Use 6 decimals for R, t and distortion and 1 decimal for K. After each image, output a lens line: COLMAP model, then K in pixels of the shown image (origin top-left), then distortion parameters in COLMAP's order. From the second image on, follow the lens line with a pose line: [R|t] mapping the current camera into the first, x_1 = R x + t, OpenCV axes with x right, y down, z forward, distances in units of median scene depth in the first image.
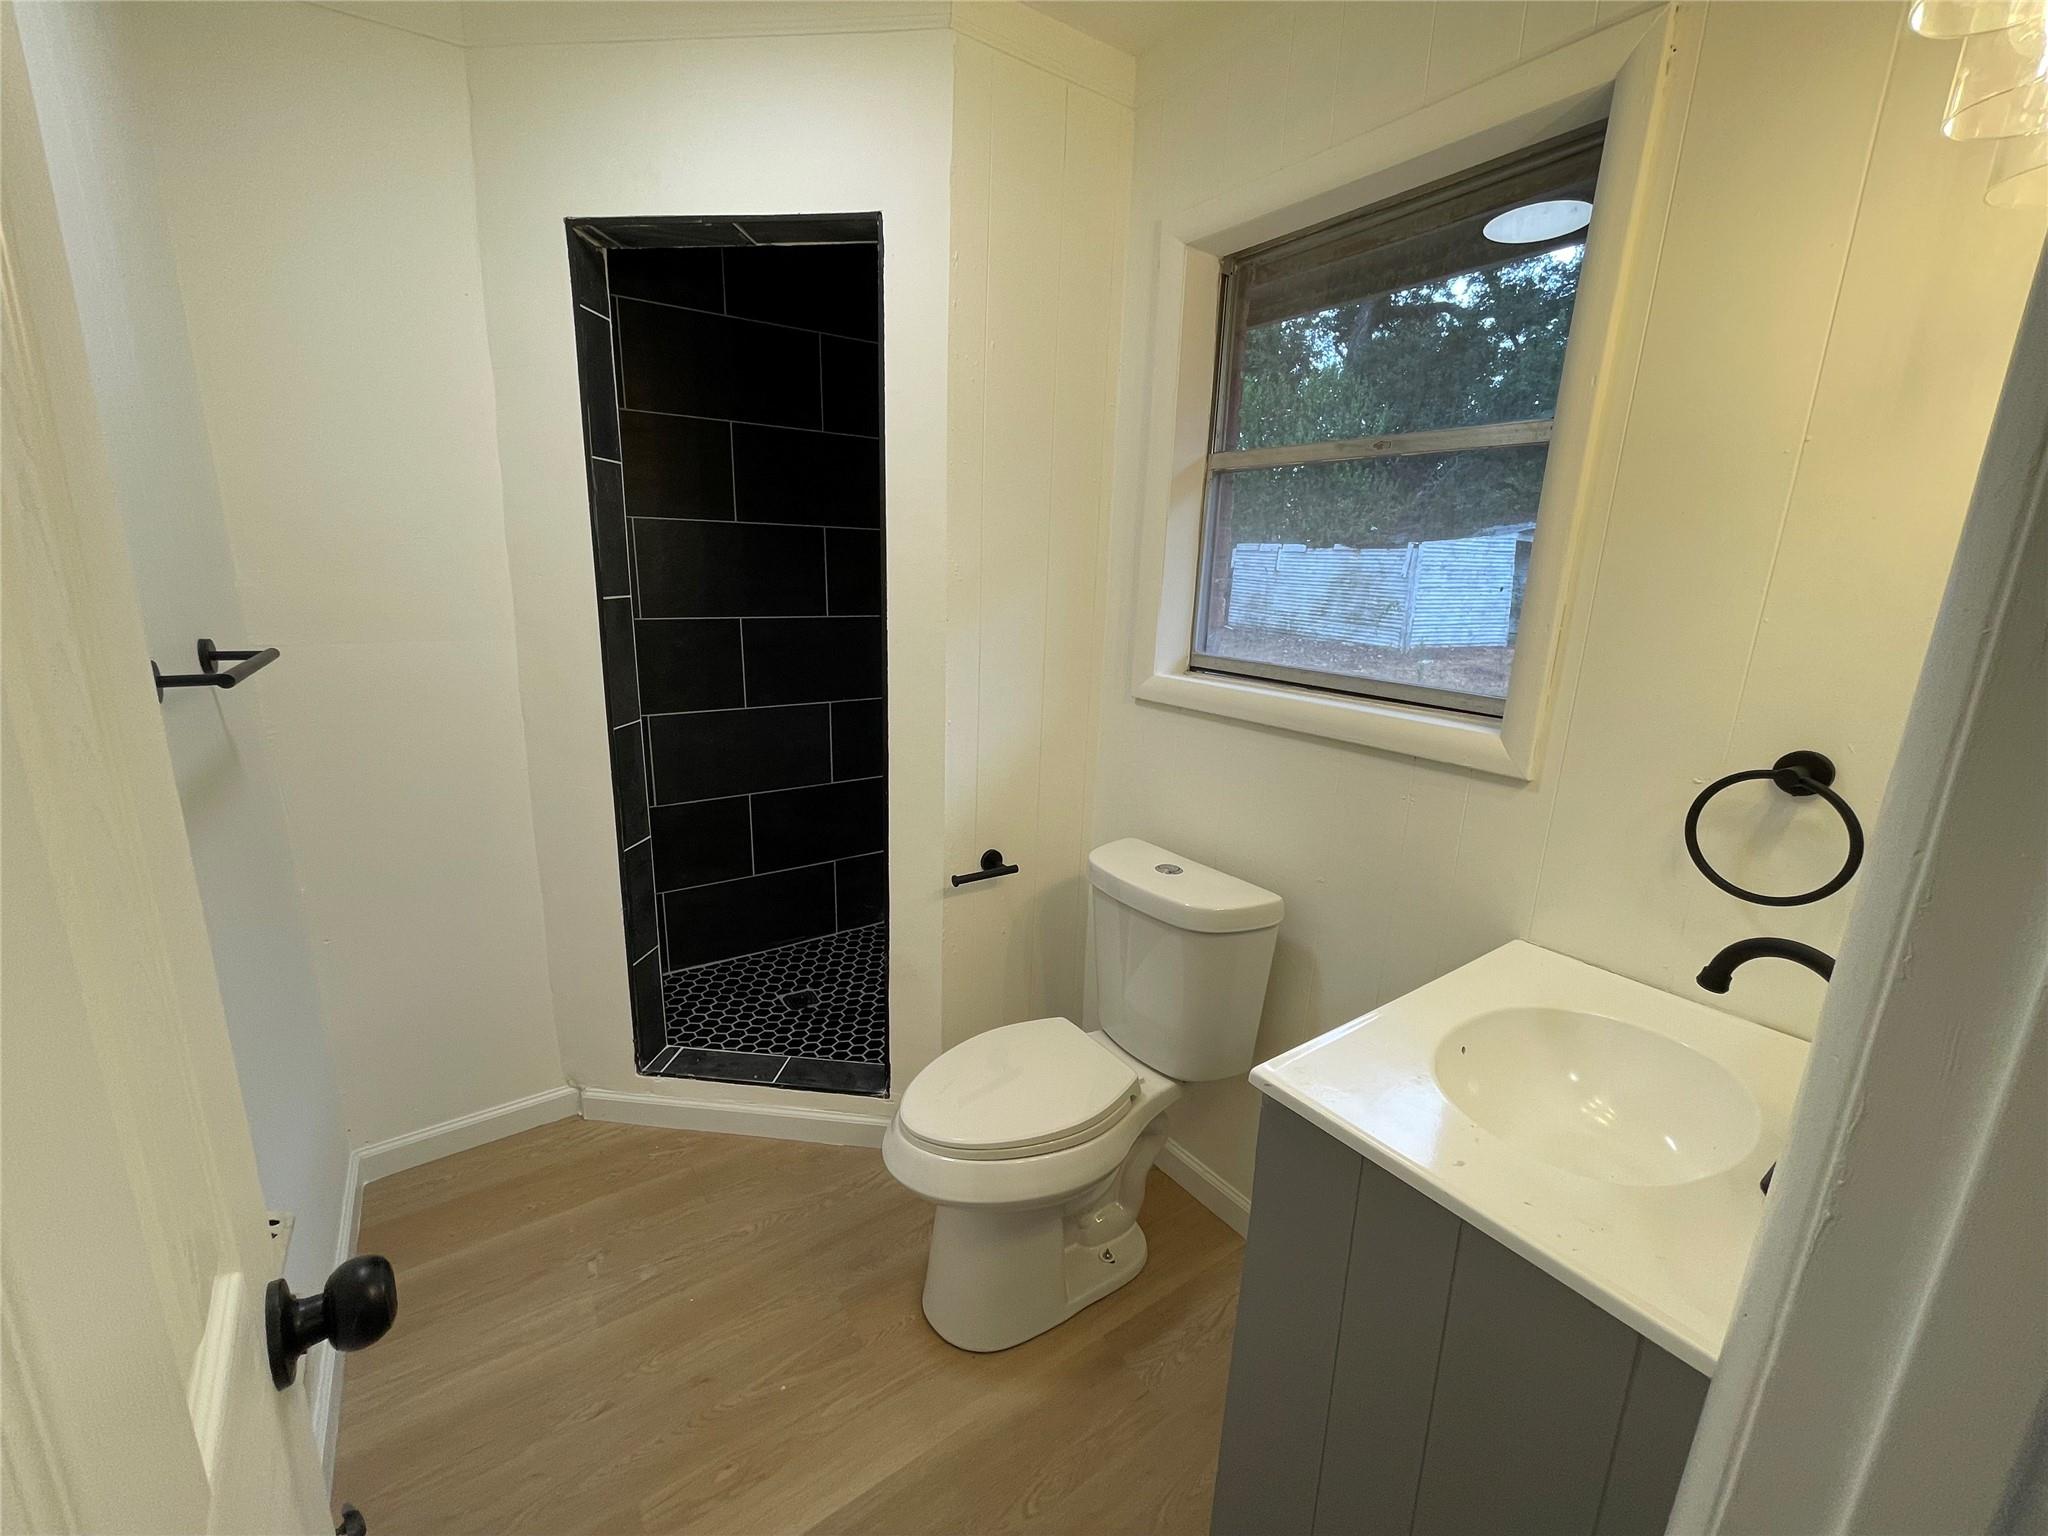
lens RADIAL K [[823.5, 0, 1023.0], [0, 823.5, 767.2], [0, 0, 1]] dist [0.000588, -0.000325]
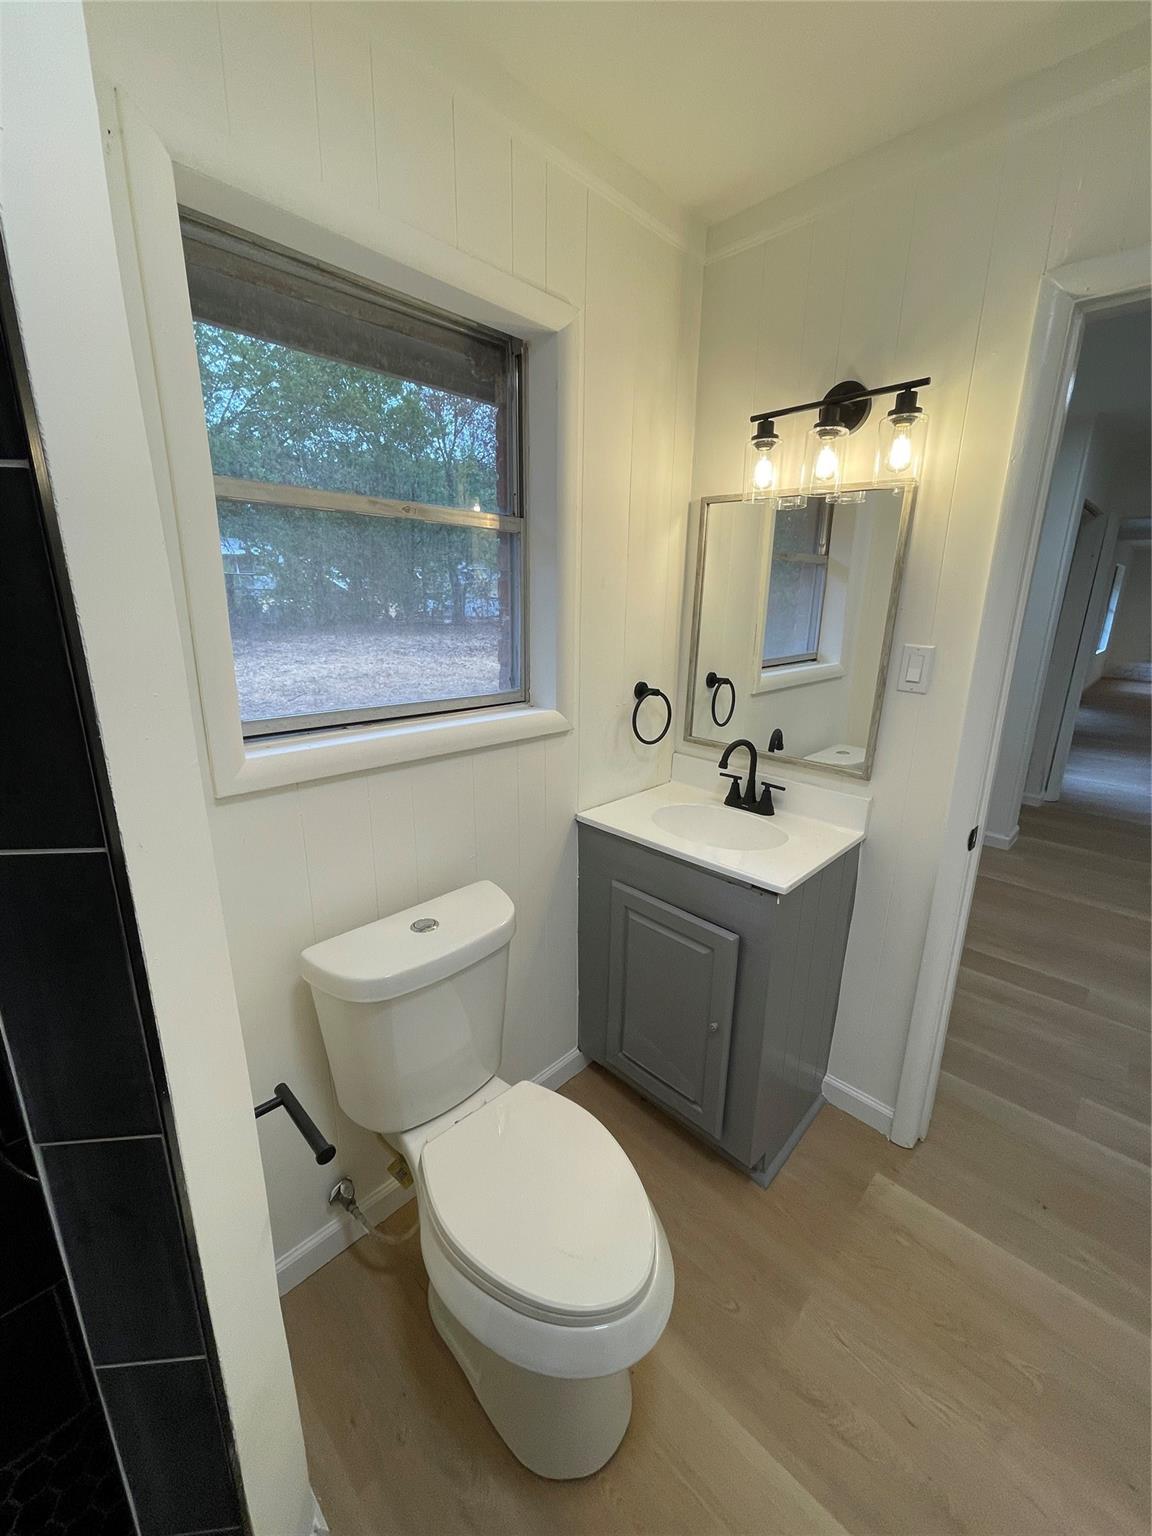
lens RADIAL K [[617.6, 0, 574.4], [0, 617.6, 765.6], [0, 0, 1]] dist [0.000588, -0.000325]
pose [[-0.180064, -0.287462, 0.940714, -0.537075], [0.216020, 0.921443, 0.322922, -0.274013], [-0.959642, 0.261360, -0.103822, 0.918906]]
